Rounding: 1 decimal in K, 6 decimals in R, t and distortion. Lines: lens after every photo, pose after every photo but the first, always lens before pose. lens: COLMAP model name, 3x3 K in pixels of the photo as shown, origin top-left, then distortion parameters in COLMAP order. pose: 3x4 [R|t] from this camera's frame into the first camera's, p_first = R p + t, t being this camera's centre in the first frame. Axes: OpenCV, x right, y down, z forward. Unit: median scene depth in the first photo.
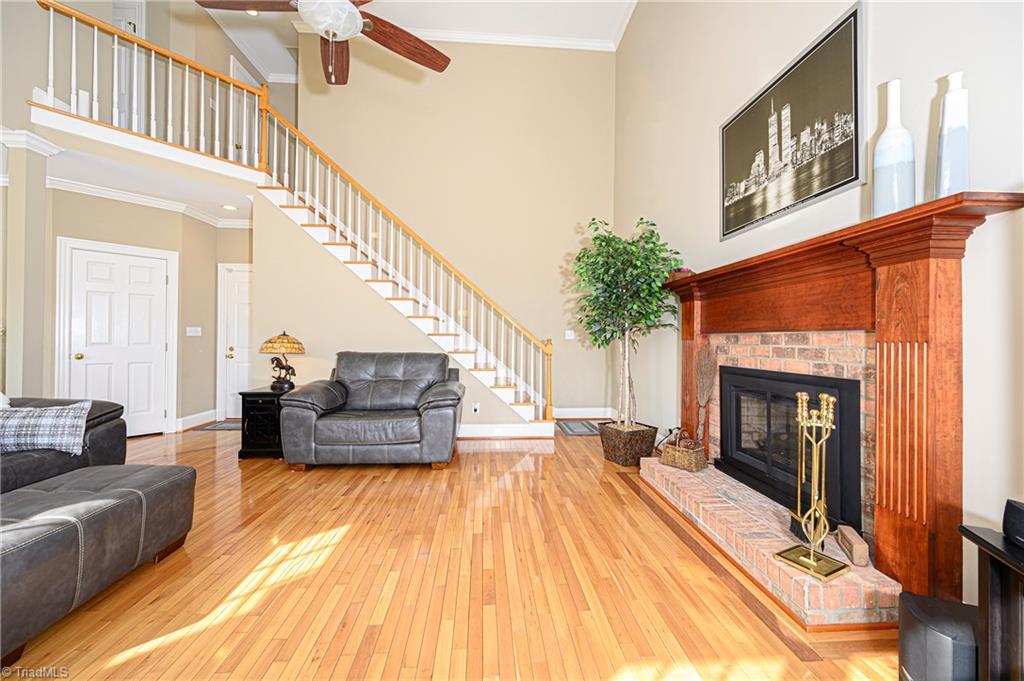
lens RADIAL K [[407.1, 0, 511.7], [0, 407.1, 334.6], [0, 0, 1]] dist [0.009534, -0.000134]
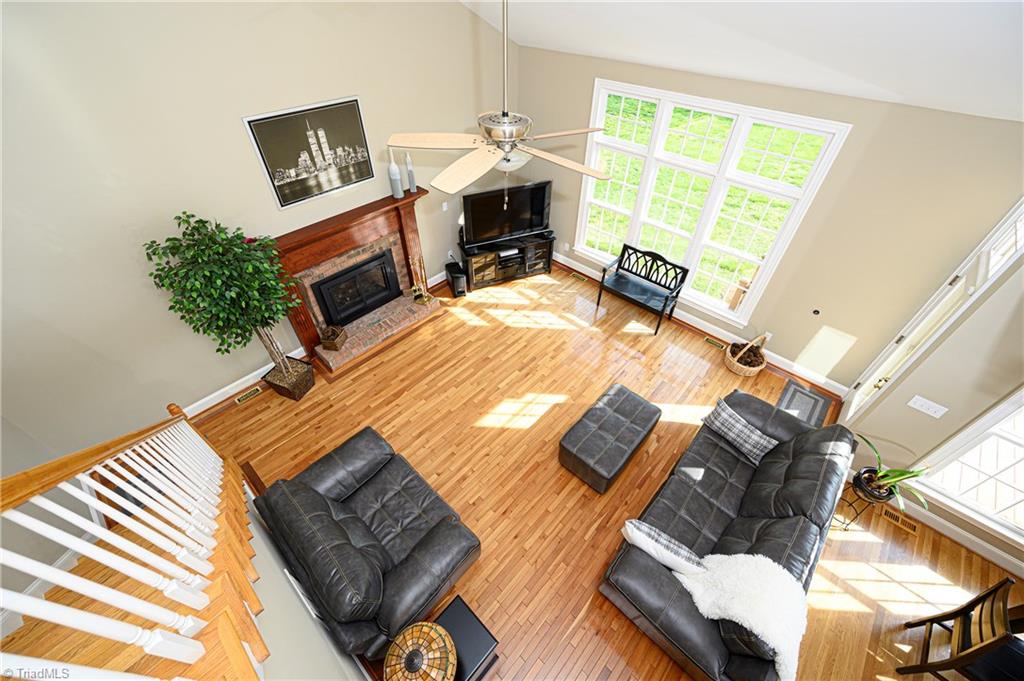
lens RADIAL K [[401.7, 0, 512.7], [0, 401.7, 337.9], [0, 0, 1]] dist [-0.000638, -0.000587]
pose [[-0.687729, -0.506128, 0.520445, -1.169501], [-0.020042, 0.729863, 0.683300, -1.059291], [-0.725691, 0.459495, -0.512091, 1.638832]]
